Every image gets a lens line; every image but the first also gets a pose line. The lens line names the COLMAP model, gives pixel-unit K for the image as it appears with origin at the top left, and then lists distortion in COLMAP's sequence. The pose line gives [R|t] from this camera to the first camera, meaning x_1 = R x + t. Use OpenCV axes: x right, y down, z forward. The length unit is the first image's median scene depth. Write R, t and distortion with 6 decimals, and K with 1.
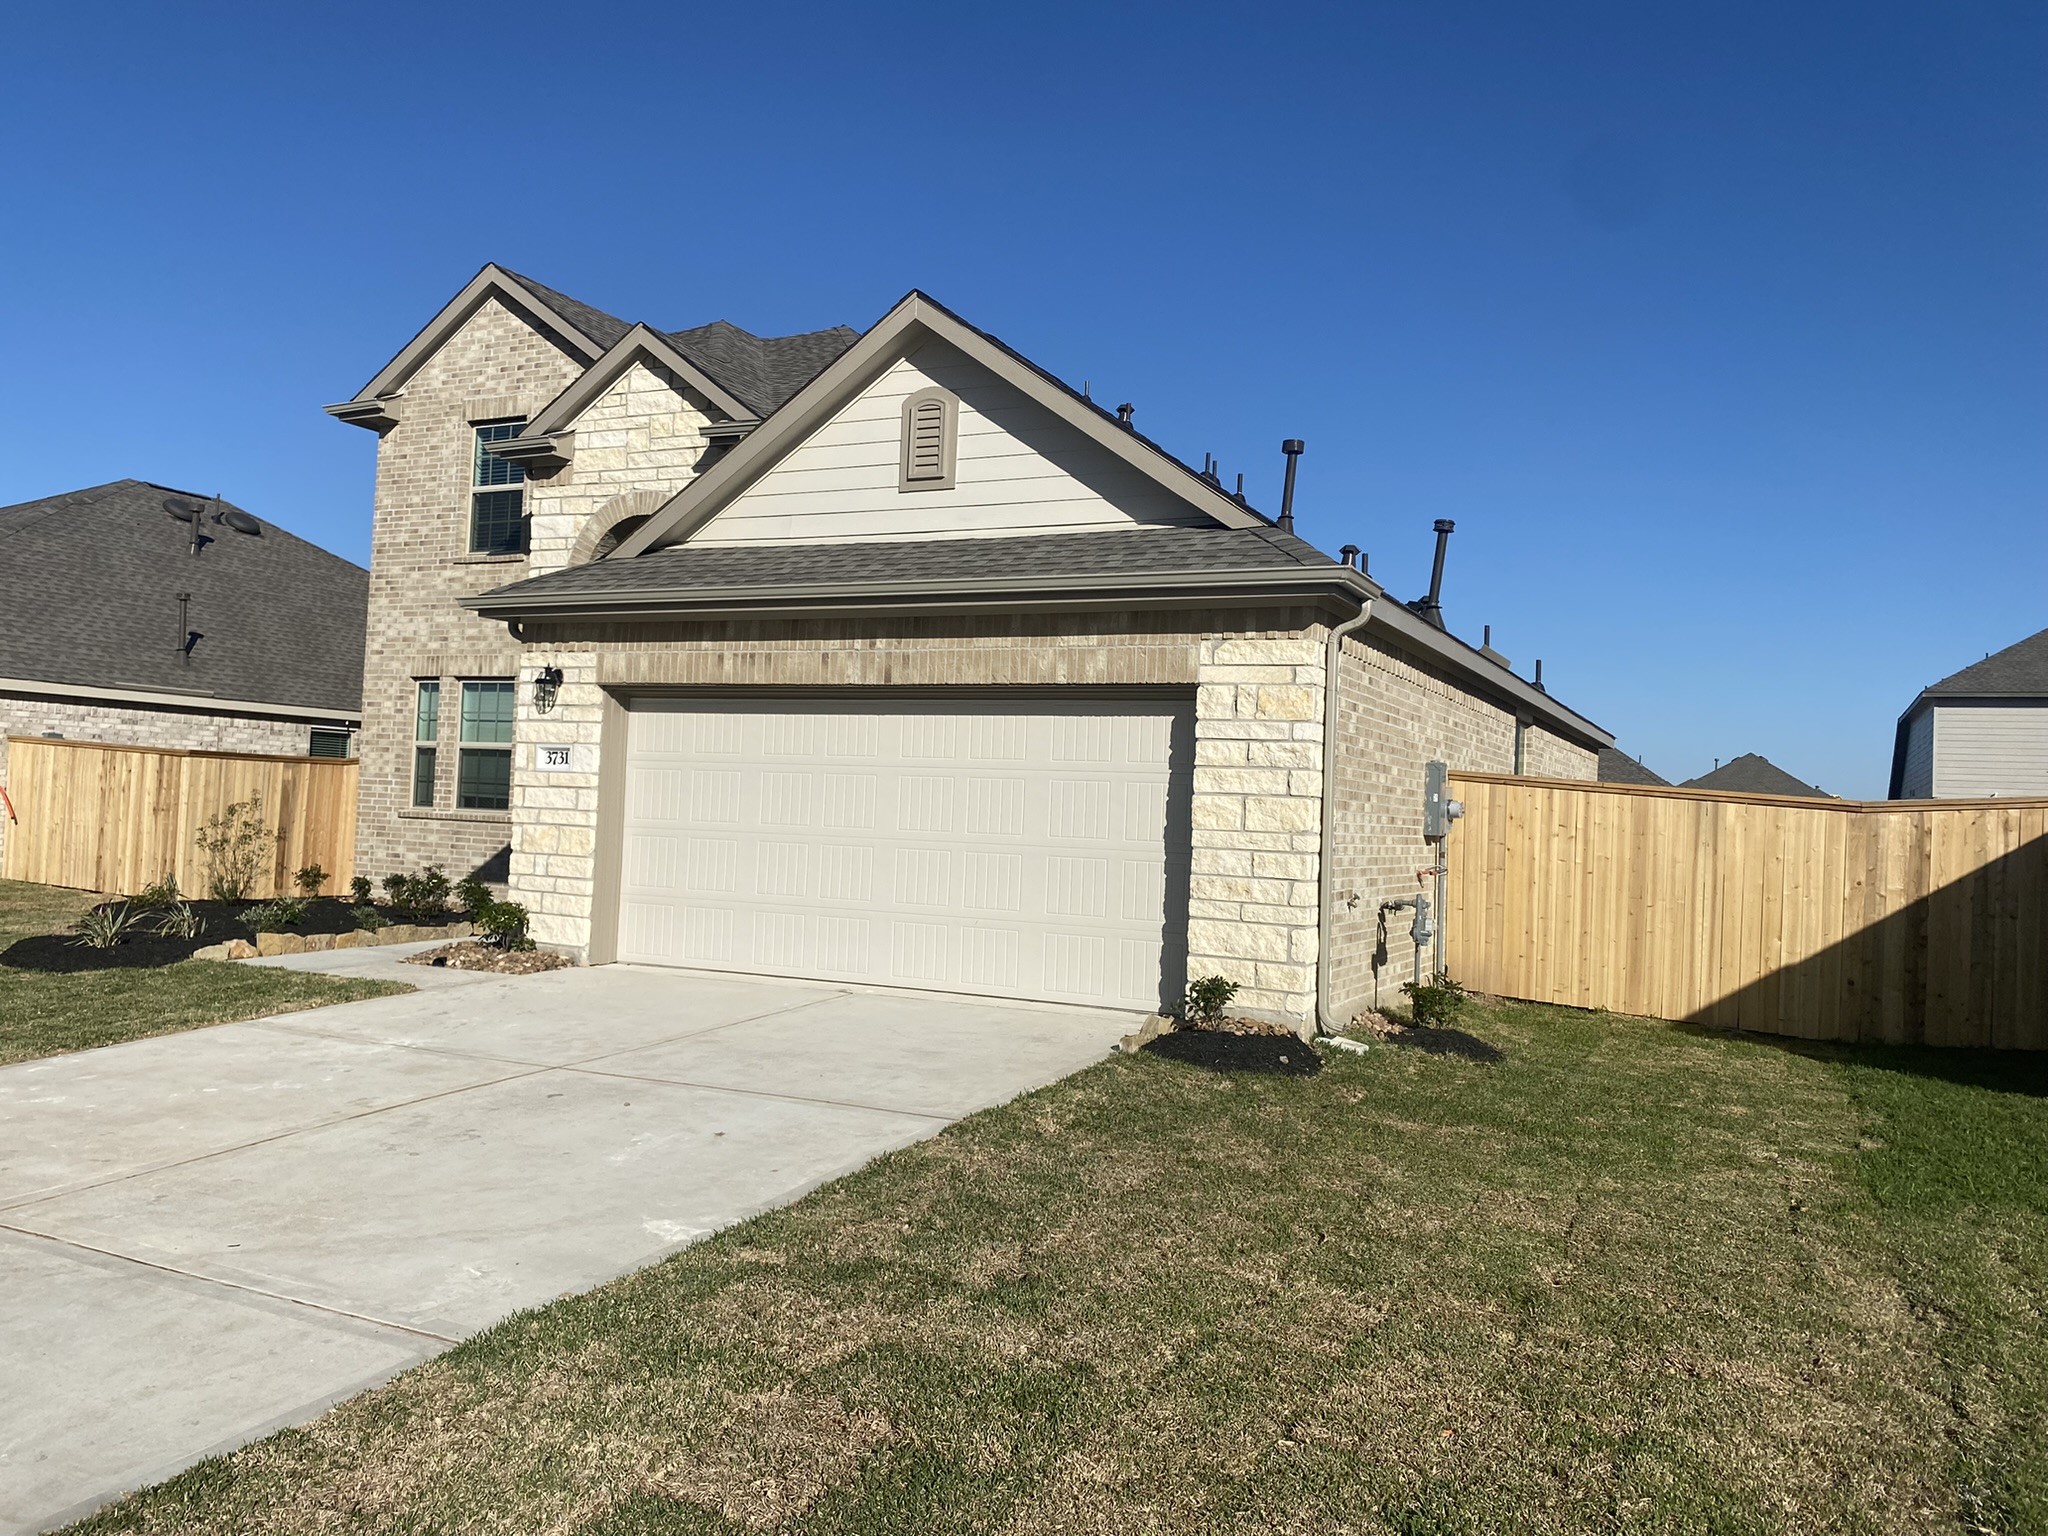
lens RADIAL K [[1545.7, 0, 1022.3], [0, 1545.7, 773.6], [0, 0, 1]] dist [0.041353, -0.017897]
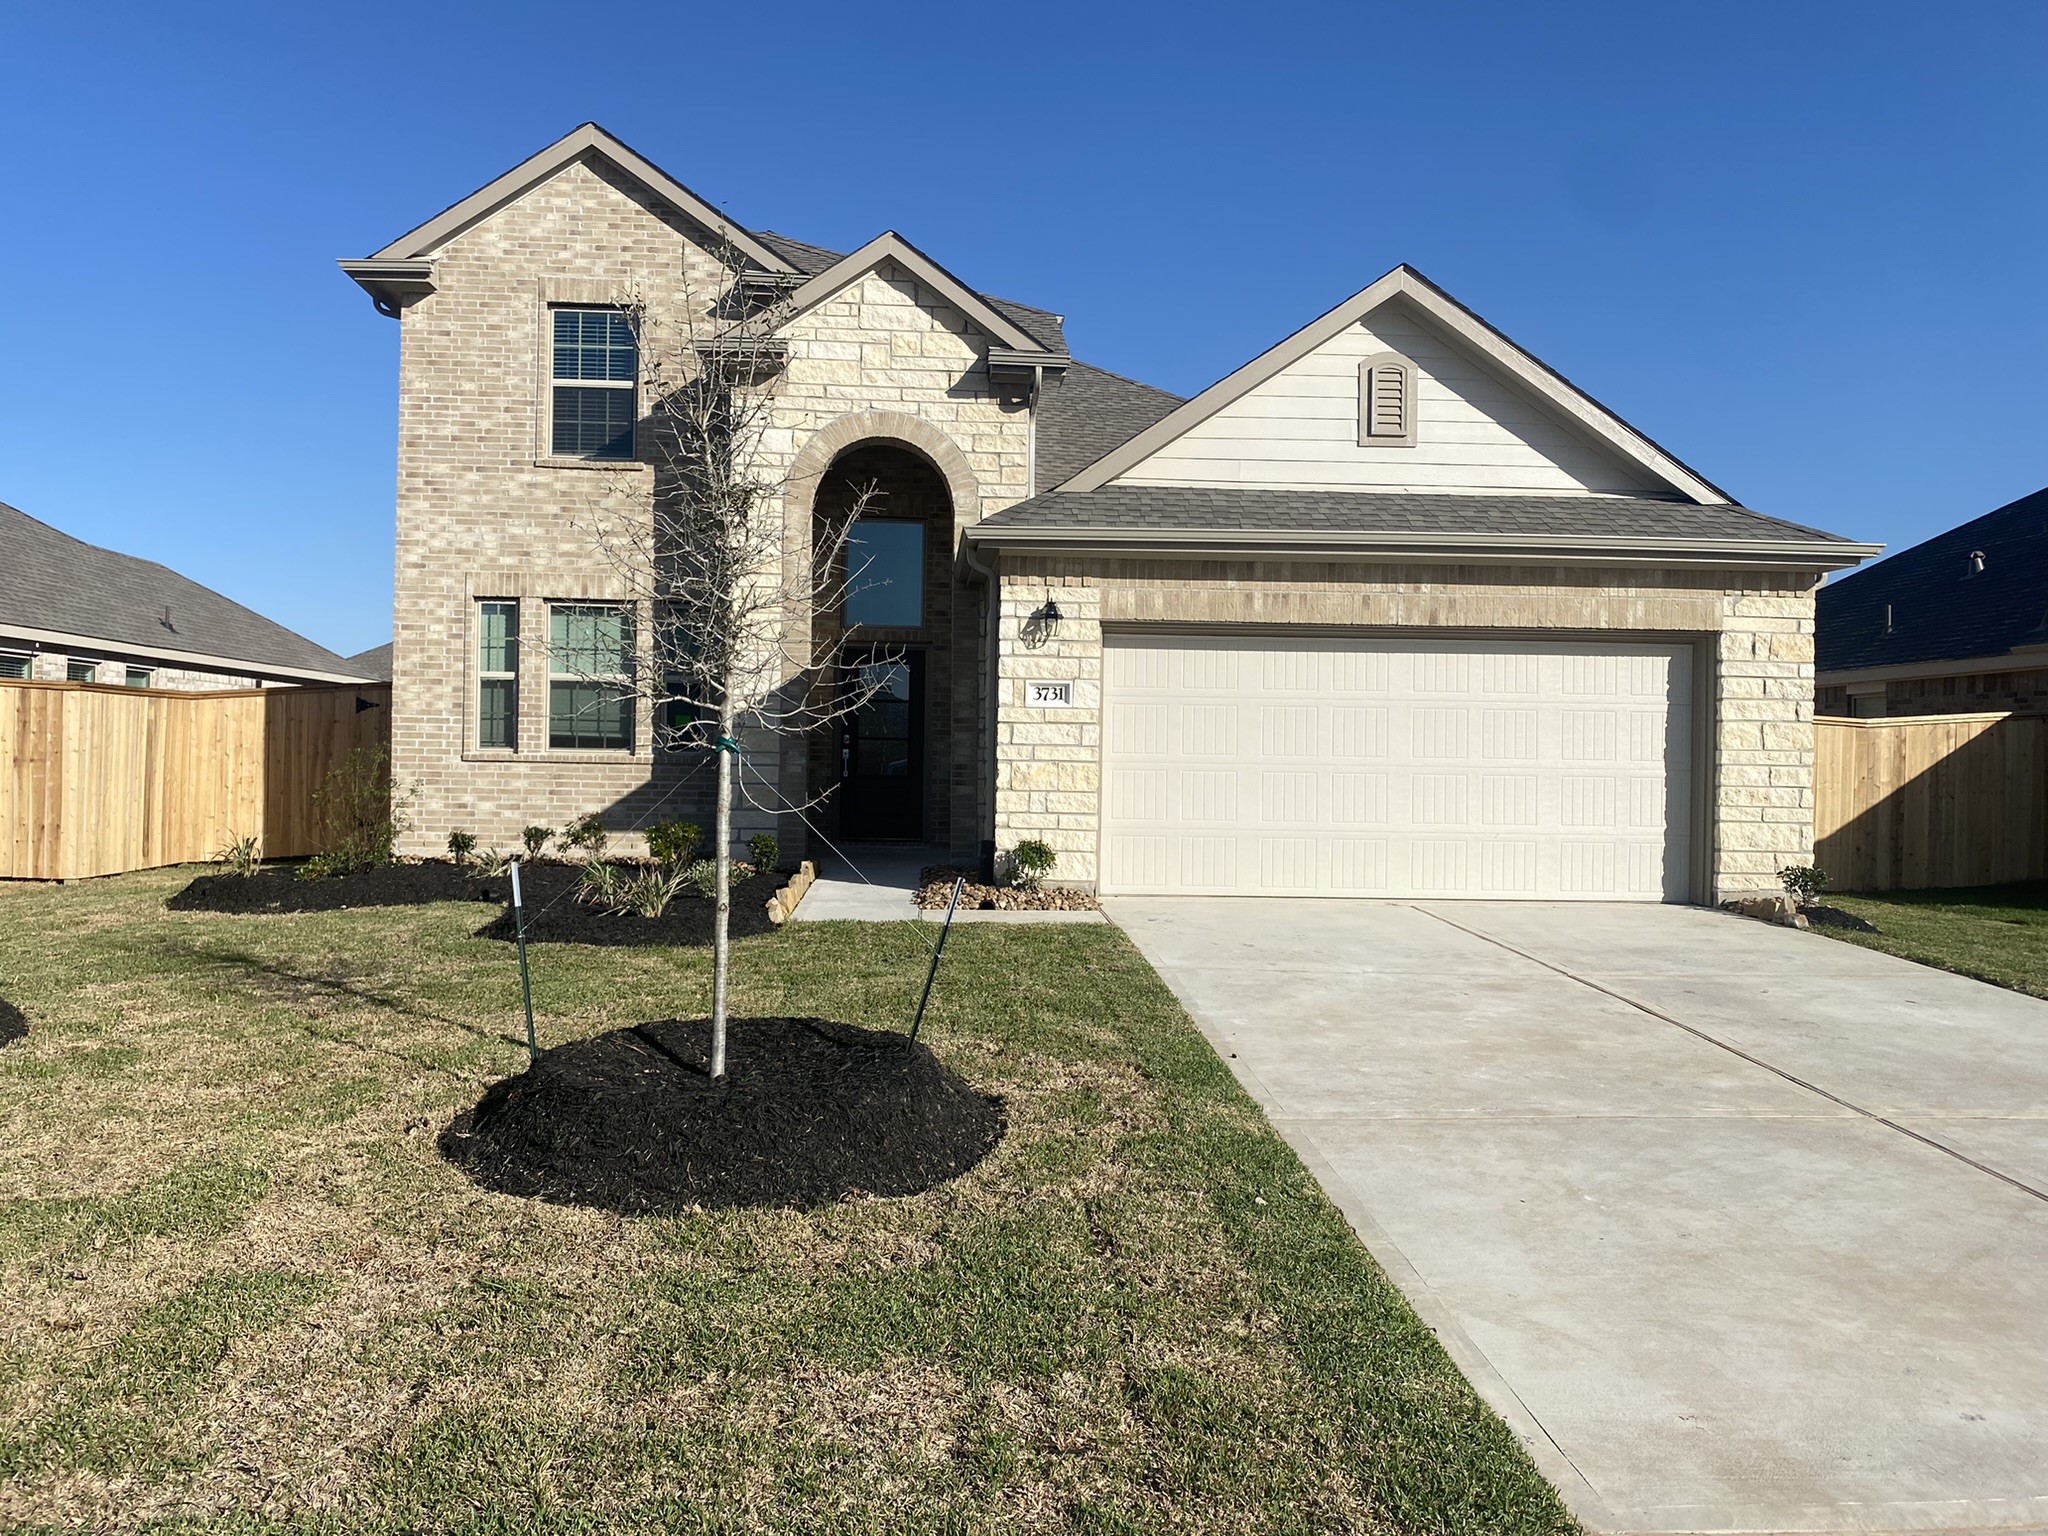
lens RADIAL K [[1545.7, 0, 1018.2], [0, 1545.7, 768.4], [0, 0, 1]] dist [0.041353, -0.017897]
pose [[0.873579, -0.028838, 0.485827, -0.689470], [0.006426, 0.998839, 0.047735, -0.008447], [-0.486640, -0.038579, 0.872750, 0.132194]]
